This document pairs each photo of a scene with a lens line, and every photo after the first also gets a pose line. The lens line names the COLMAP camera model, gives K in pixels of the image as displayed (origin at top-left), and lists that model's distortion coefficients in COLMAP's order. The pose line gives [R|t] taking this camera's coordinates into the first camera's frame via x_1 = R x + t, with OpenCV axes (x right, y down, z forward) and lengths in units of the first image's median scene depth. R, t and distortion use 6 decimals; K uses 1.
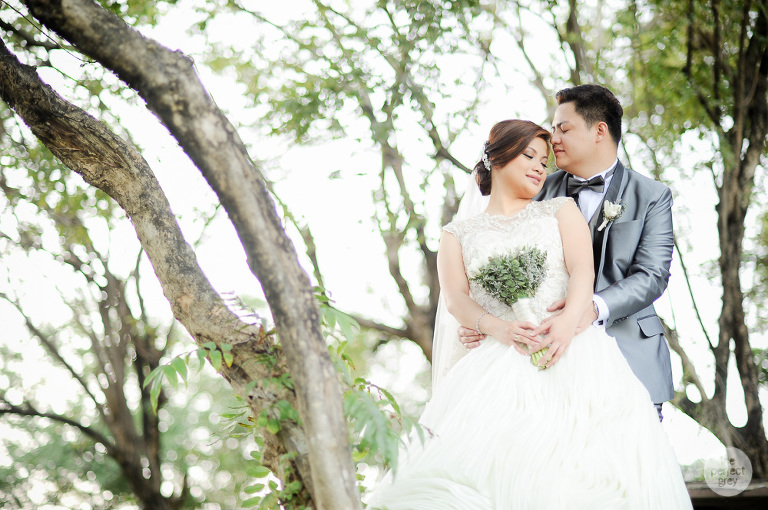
lens RADIAL K [[1838.8, 0, 384.0], [0, 1838.8, 255.0], [0, 0, 1]] dist [-0.015755, -0.522187]
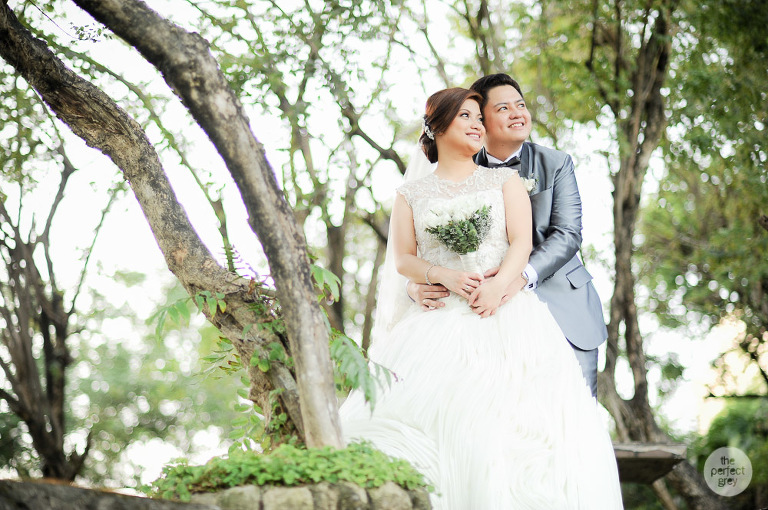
lens RADIAL K [[1838.8, 0, 384.0], [0, 1838.8, 255.0], [0, 0, 1]] dist [-0.015755, -0.522187]
pose [[0.996770, 0.034920, 0.072319, -0.068924], [-0.035707, 0.999316, 0.009618, 0.010480], [-0.071934, -0.012170, 0.997335, -0.142516]]
